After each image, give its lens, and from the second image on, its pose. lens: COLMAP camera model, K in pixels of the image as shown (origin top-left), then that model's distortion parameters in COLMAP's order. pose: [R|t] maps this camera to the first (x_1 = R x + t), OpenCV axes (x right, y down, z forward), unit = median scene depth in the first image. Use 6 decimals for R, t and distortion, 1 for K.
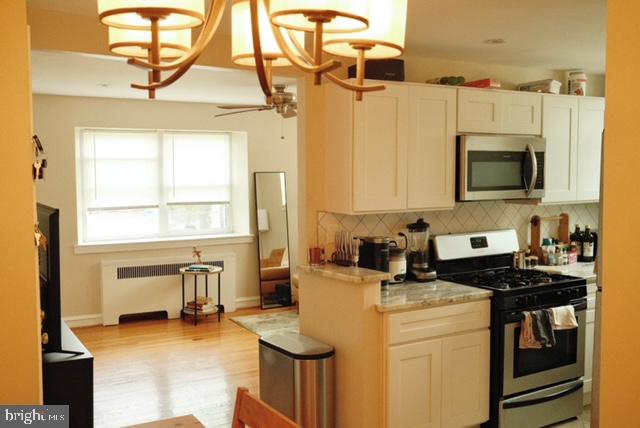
lens RADIAL K [[642.6, 0, 320.4], [0, 642.6, 212.7], [0, 0, 1]] dist [-0.008625, 0.000000]
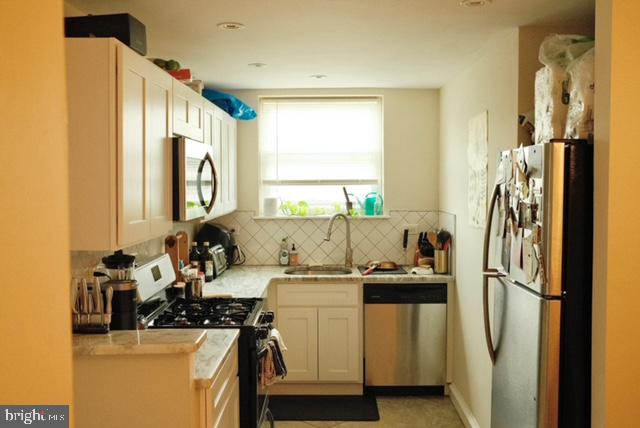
lens RADIAL K [[642.6, 0, 319.1], [0, 642.6, 215.3], [0, 0, 1]] dist [-0.008625, 0.000000]
pose [[0.532005, -0.039422, 0.845823, -0.336537], [0.057790, 0.998277, 0.010179, -0.023417], [-0.844767, 0.043465, 0.533366, 0.428717]]
